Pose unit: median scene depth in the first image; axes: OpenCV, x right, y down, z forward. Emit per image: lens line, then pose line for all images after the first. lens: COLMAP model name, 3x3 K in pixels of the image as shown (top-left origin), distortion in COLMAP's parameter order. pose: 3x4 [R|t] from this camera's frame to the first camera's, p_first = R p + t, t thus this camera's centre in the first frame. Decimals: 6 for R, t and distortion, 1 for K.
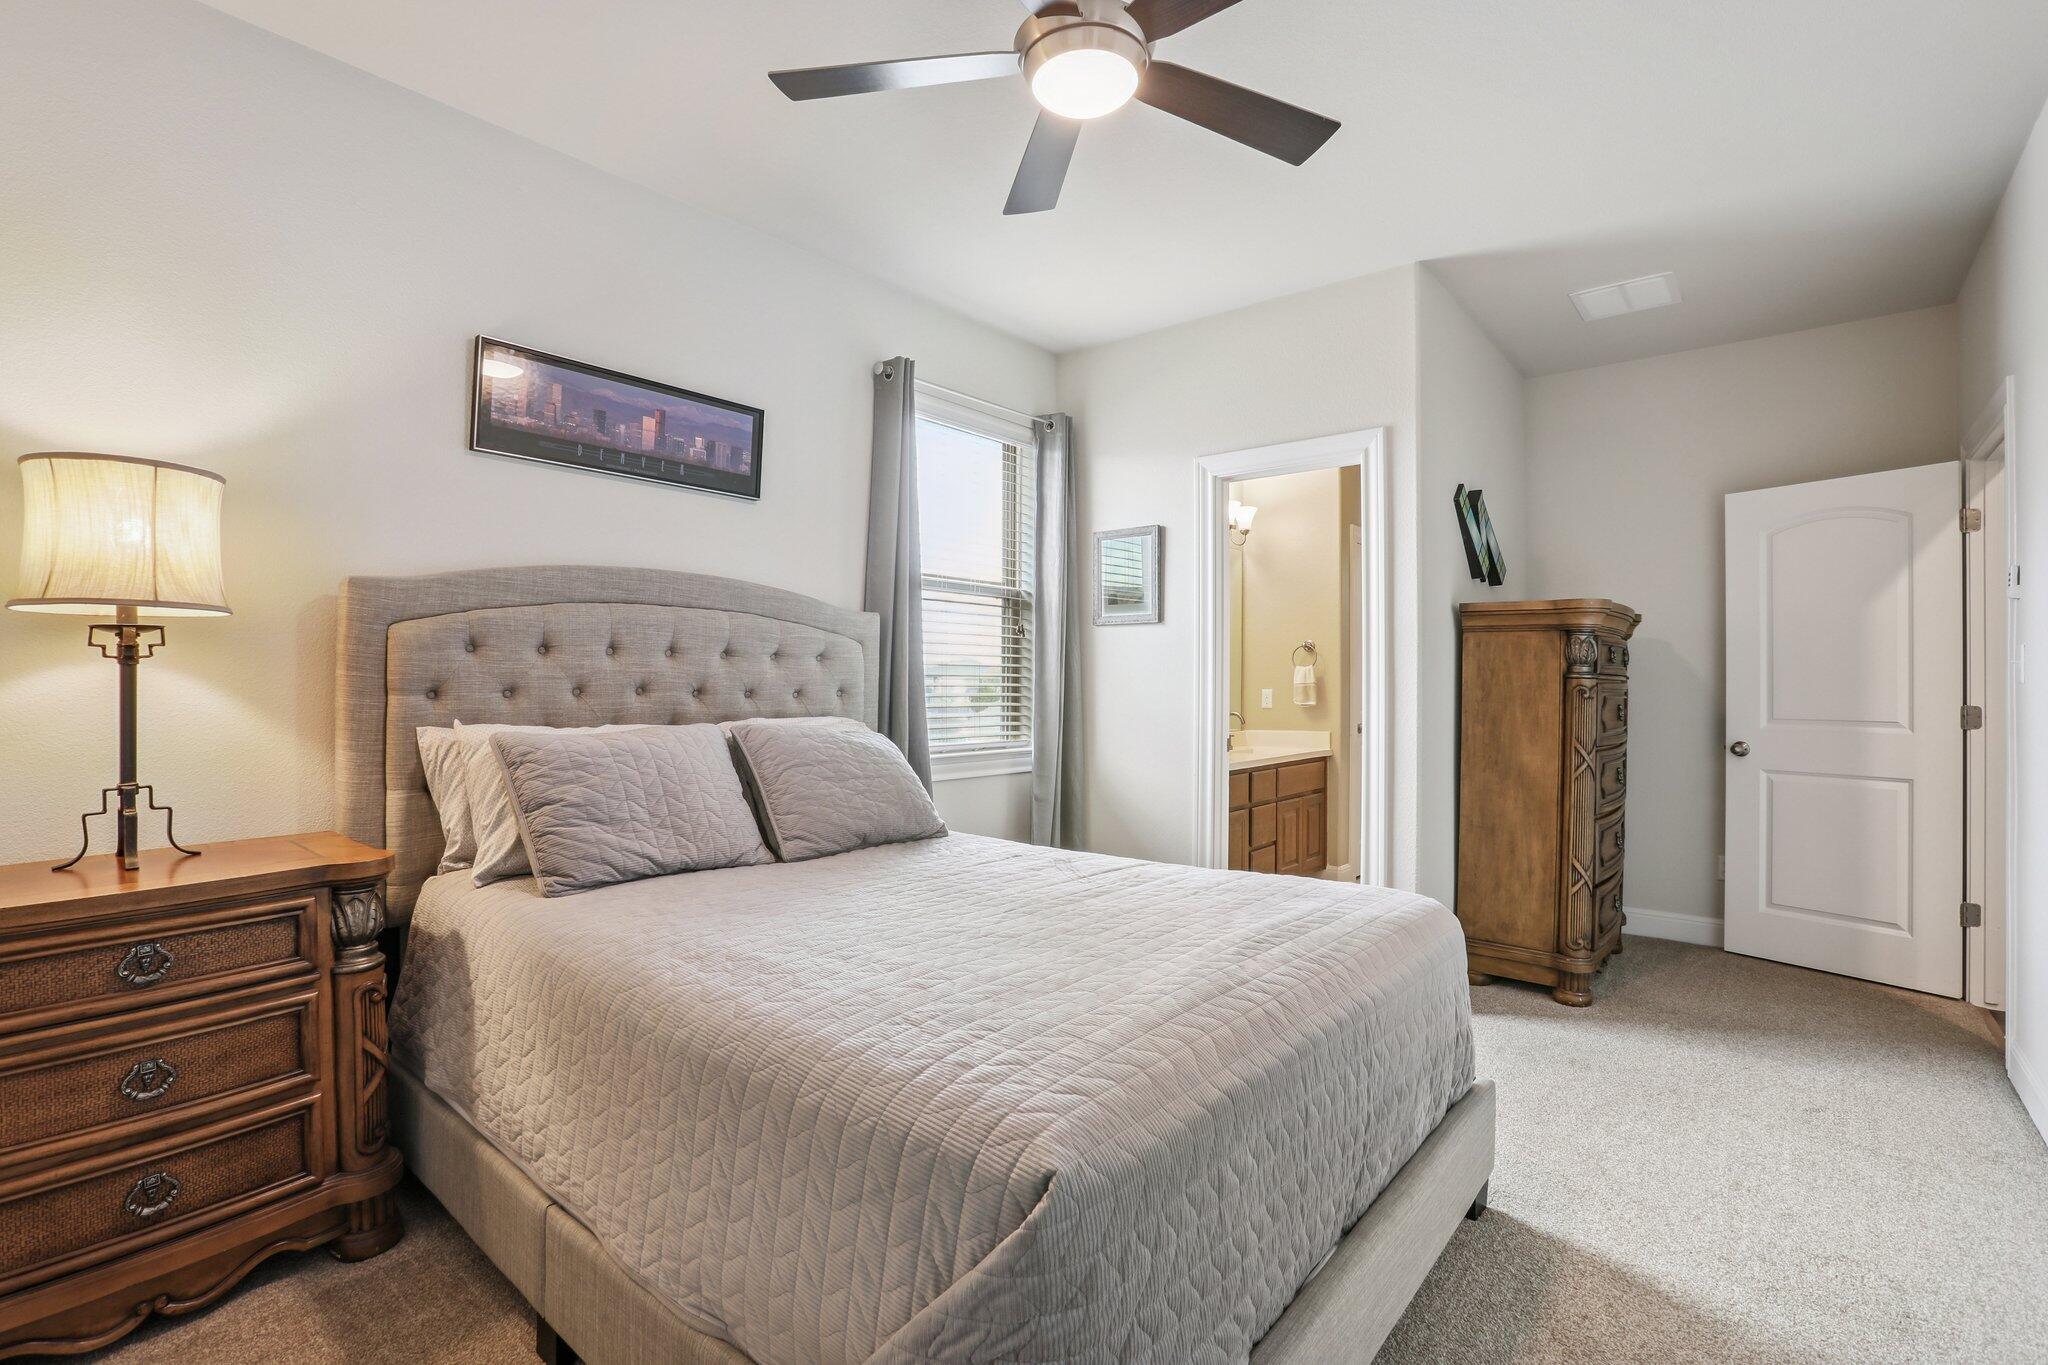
lens RADIAL K [[941.9, 0, 1028.8], [0, 941.9, 679.3], [0, 0, 1]] dist [-0.037078, 0.001254]
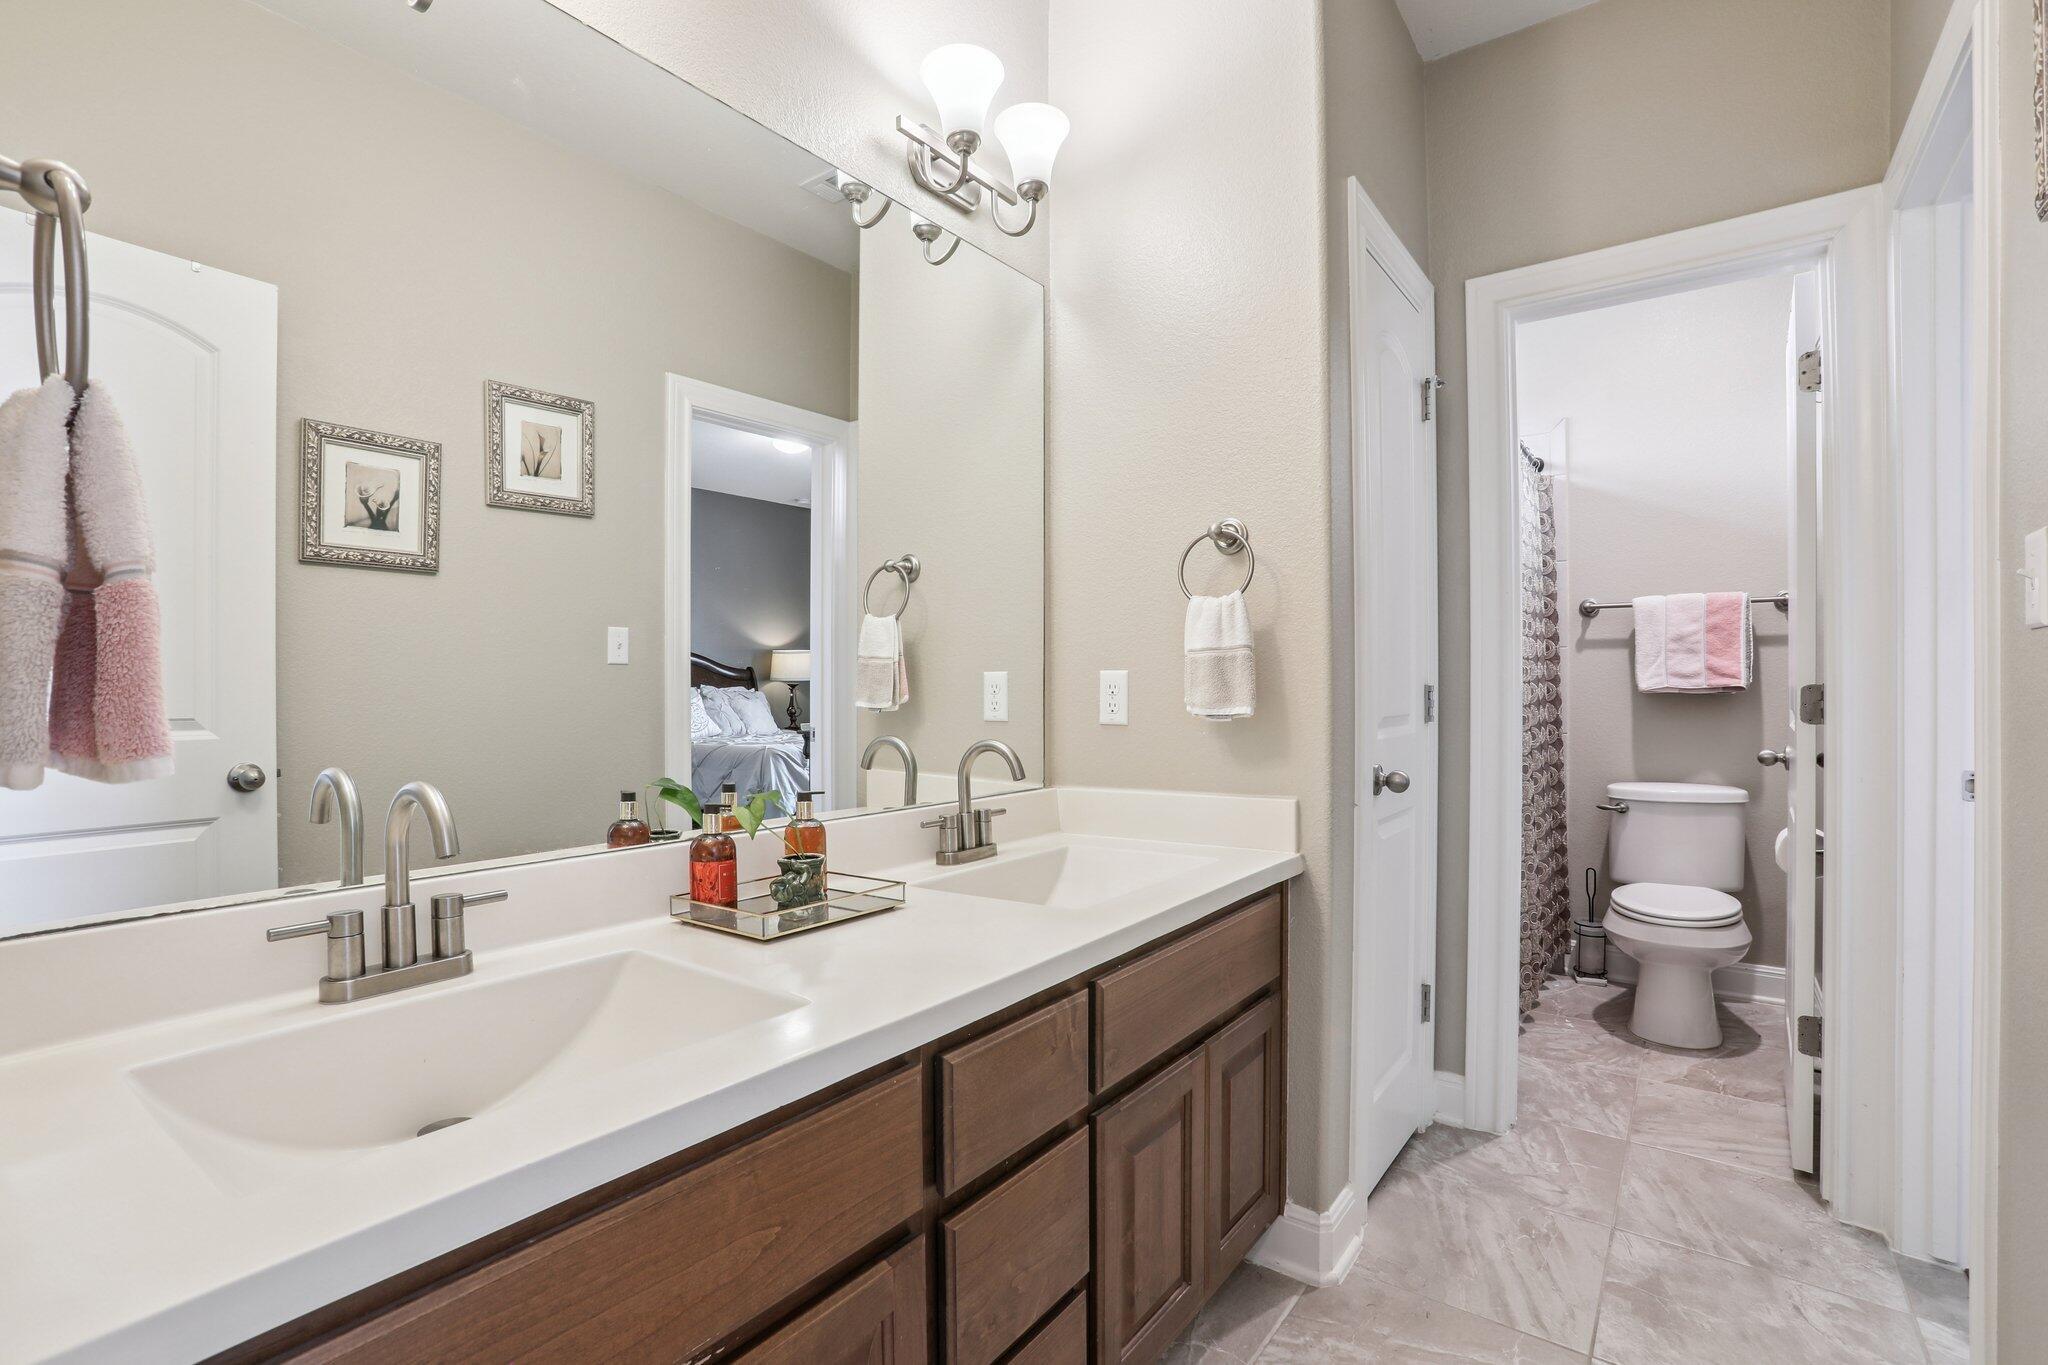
lens RADIAL K [[941.9, 0, 1017.7], [0, 941.9, 687.9], [0, 0, 1]] dist [-0.037078, 0.001254]
pose [[0.998715, -0.008208, 0.050009, 0.208758], [0.007818, 0.999938, 0.007986, 0.014730], [-0.050072, -0.007585, 0.998717, 0.679845]]
